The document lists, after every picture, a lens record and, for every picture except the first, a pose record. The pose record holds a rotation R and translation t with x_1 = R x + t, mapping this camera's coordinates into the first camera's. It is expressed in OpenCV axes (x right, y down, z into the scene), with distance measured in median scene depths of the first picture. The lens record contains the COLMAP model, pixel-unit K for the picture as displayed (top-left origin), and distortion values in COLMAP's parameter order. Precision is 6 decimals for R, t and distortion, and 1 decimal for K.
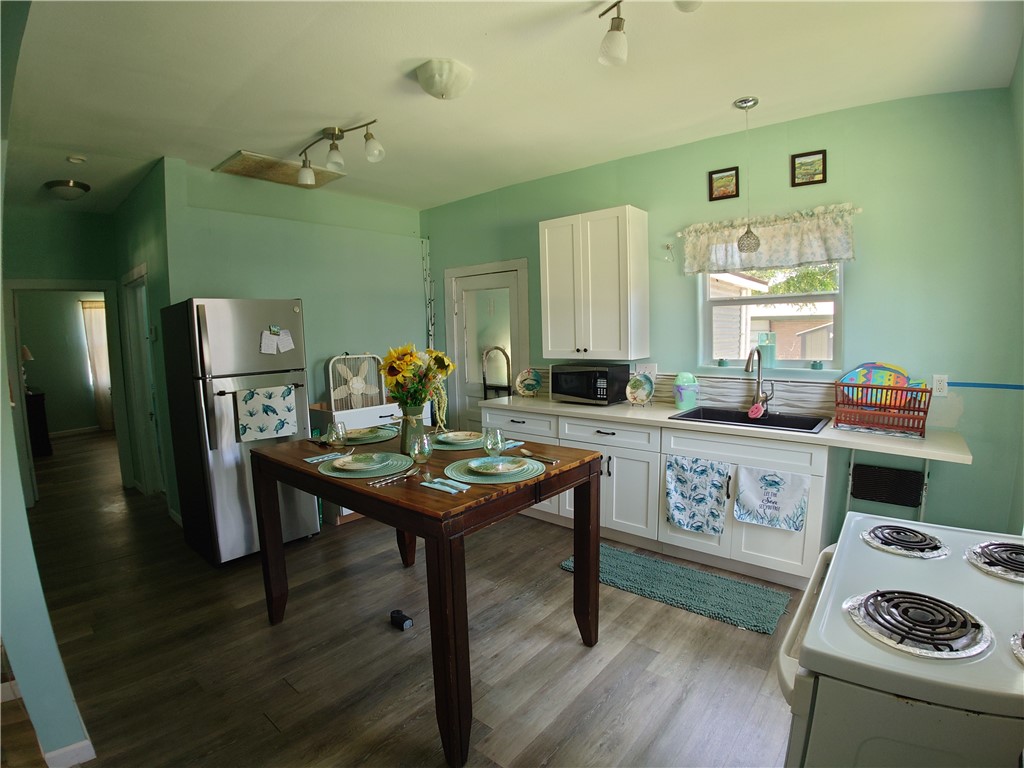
lens RADIAL K [[498.0, 0, 516.6], [0, 498.0, 390.7], [0, 0, 1]] dist [-0.094222, 0.000159]
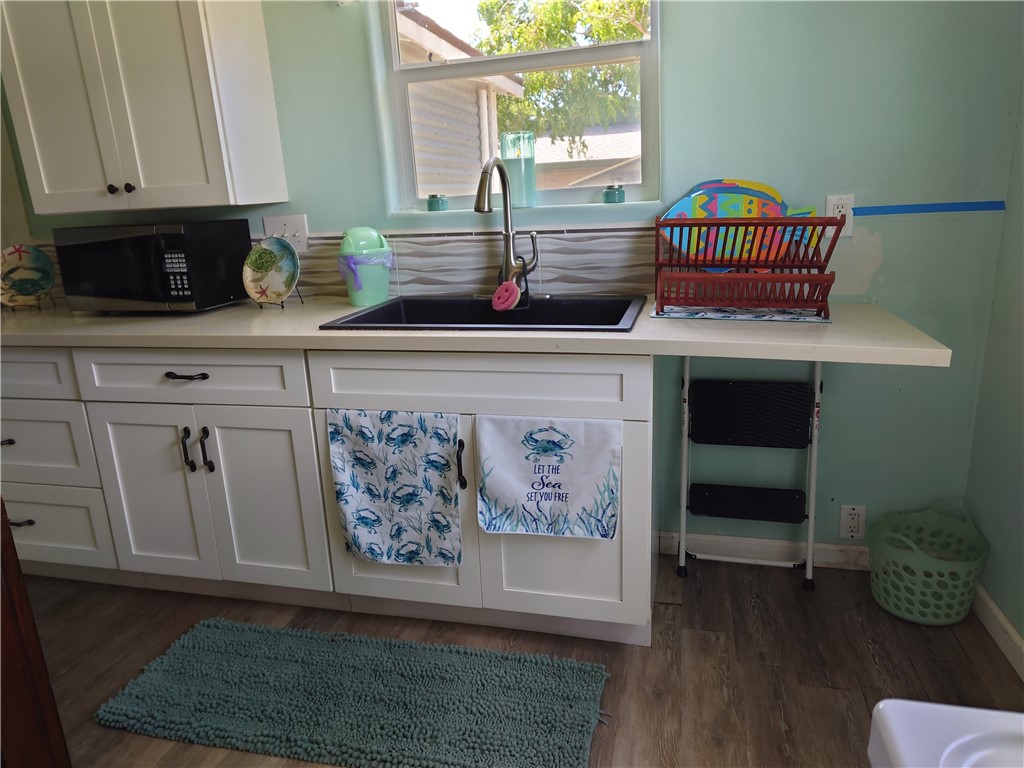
lens RADIAL K [[701.2, 0, 512.0], [0, 701.2, 384.0], [0, 0, 1]] dist [0.000668, 0.000501]
pose [[0.901335, -0.131606, 0.412644, 0.203403], [0.077550, 0.986360, 0.145193, 0.028474], [-0.426124, -0.098867, 0.899246, 0.369965]]
